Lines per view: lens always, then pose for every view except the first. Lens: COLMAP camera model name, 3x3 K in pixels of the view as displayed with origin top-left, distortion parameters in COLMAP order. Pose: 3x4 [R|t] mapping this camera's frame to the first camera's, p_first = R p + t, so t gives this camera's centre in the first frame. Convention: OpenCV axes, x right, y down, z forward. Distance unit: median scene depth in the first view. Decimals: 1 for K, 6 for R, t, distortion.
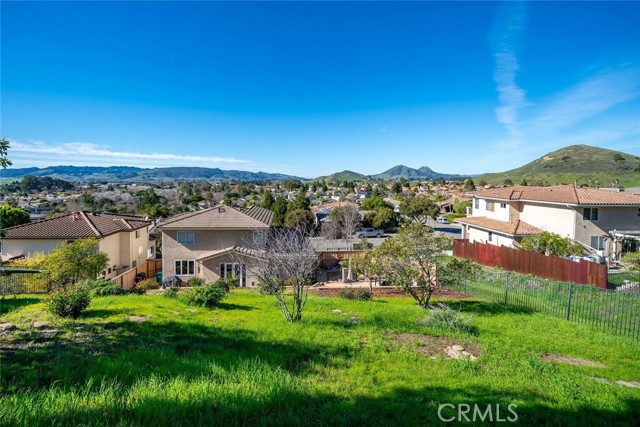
lens RADIAL K [[281.1, 0, 300.4], [0, 281.1, 191.6], [0, 0, 1]] dist [-0.004306, -0.000665]
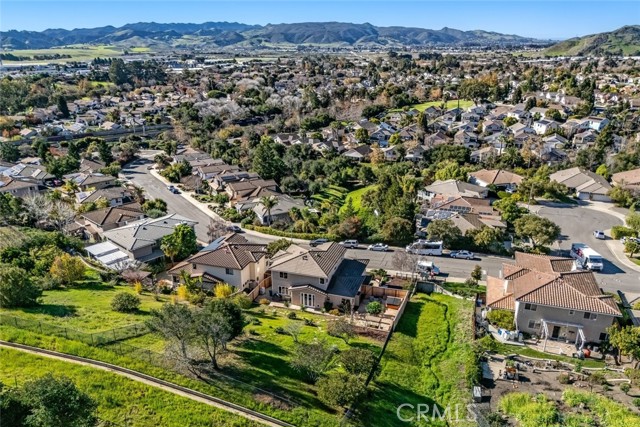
lens RADIAL K [[473.5, 0, 326.9], [0, 473.5, 237.9], [0, 0, 1]] dist [0.061107, -0.050483]
pose [[0.934061, 0.131648, -0.331961, 0.047899], [-0.012689, 0.941218, 0.337560, -0.063705], [0.356887, -0.311090, 0.880826, -0.086747]]
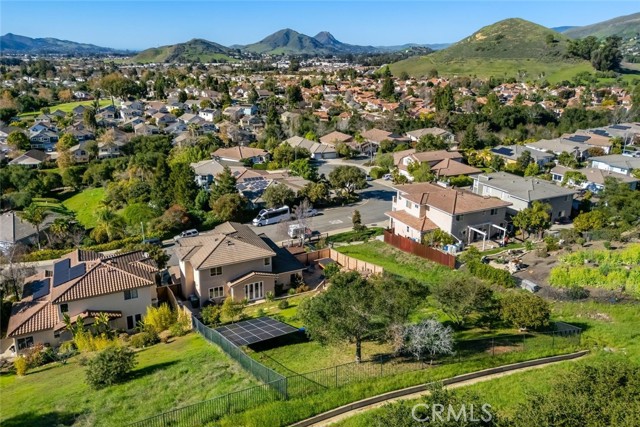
lens RADIAL K [[473.5, 0, 324.5], [0, 473.5, 188.0], [0, 0, 1]] dist [0.061107, -0.050483]
pose [[0.914715, -0.103831, 0.390533, -0.046785], [0.011396, 0.972670, 0.231911, -0.044664], [-0.403940, -0.207682, 0.890899, -0.069127]]
